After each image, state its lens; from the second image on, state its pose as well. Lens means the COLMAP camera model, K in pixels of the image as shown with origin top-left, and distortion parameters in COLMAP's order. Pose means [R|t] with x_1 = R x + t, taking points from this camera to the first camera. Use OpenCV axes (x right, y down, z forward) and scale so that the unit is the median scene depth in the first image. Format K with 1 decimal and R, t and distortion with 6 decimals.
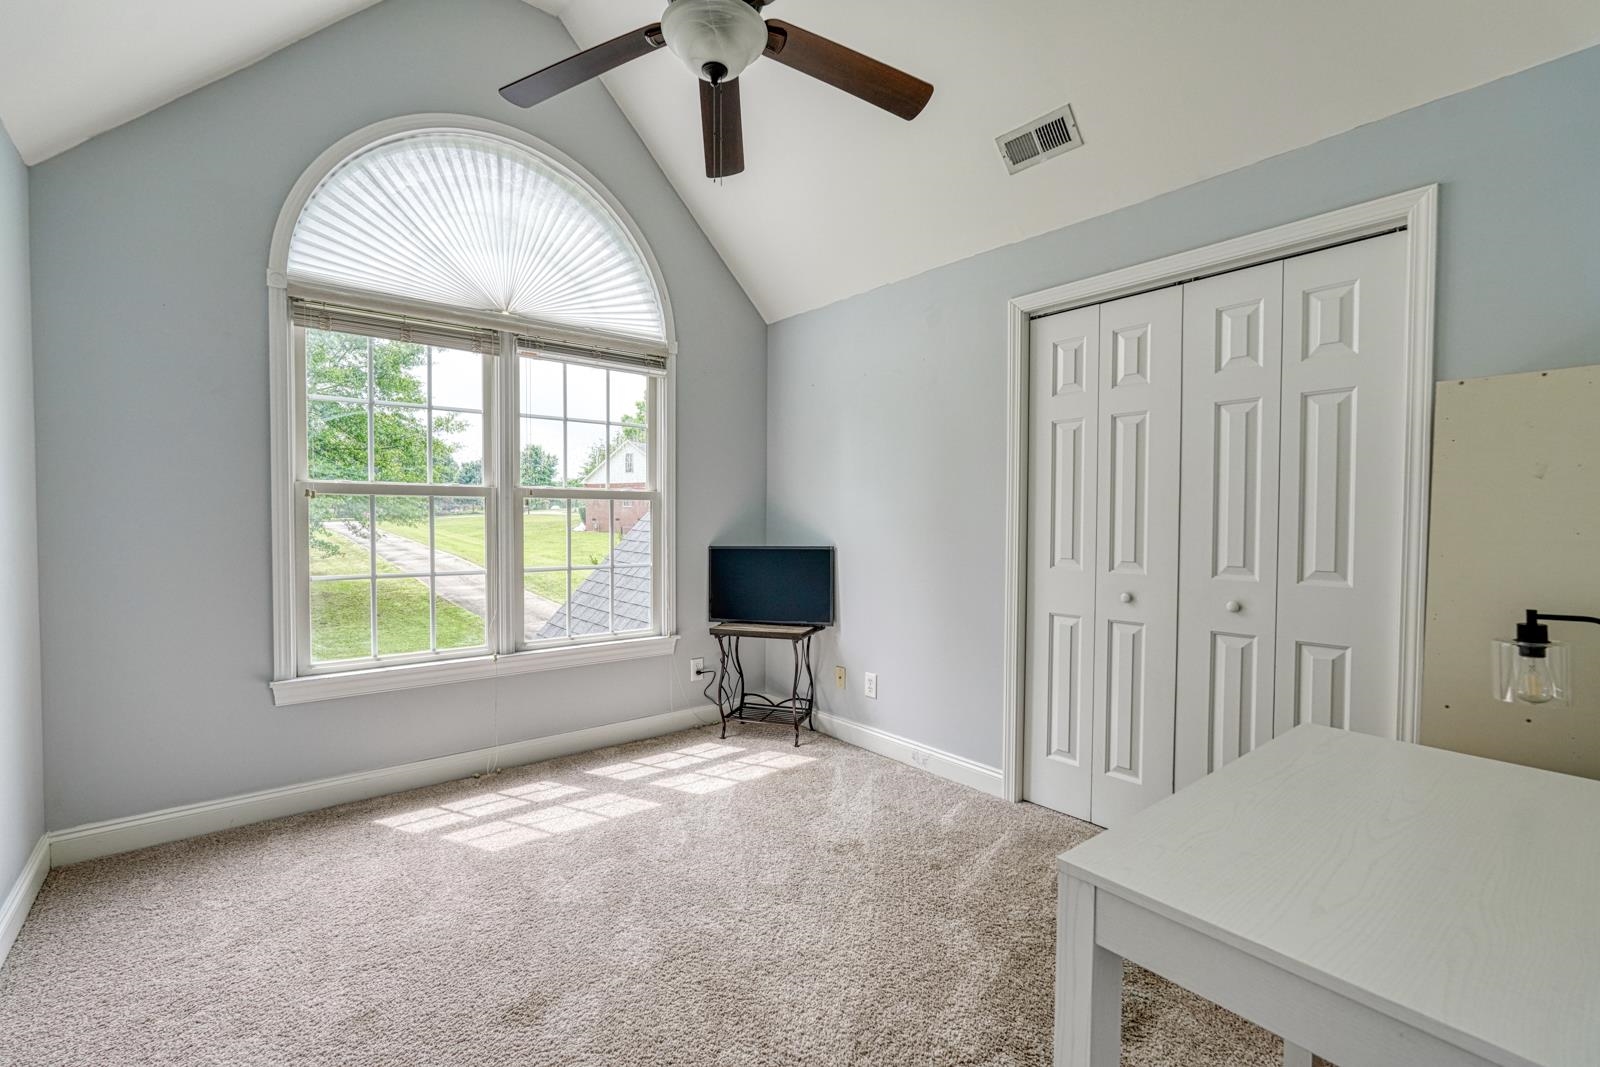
lens RADIAL K [[700.6, 0, 800.9], [0, 700.6, 534.6], [0, 0, 1]] dist [-0.015470, 0.004670]
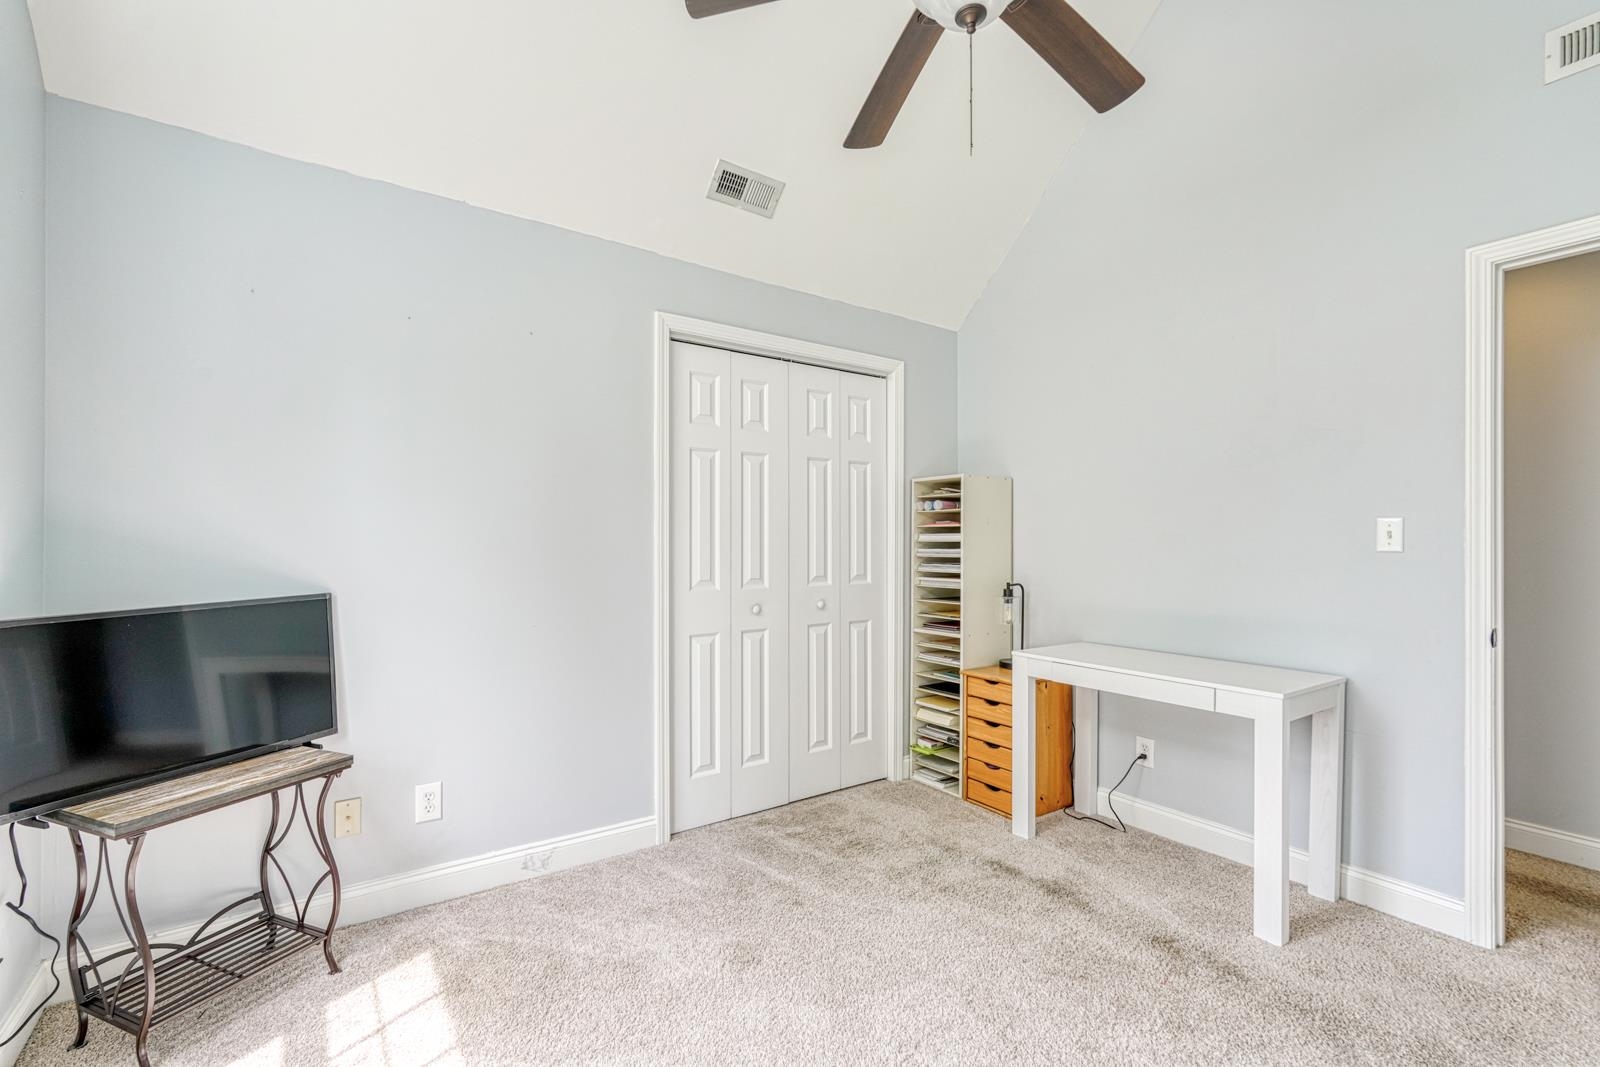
lens RADIAL K [[700.6, 0, 778.9], [0, 700.6, 539.8], [0, 0, 1]] dist [-0.015470, 0.004670]
pose [[0.085208, -0.000923, 0.996363, -0.563838], [0.024637, 0.999696, -0.001181, -0.019858], [-0.996059, 0.024648, 0.085204, 0.681027]]
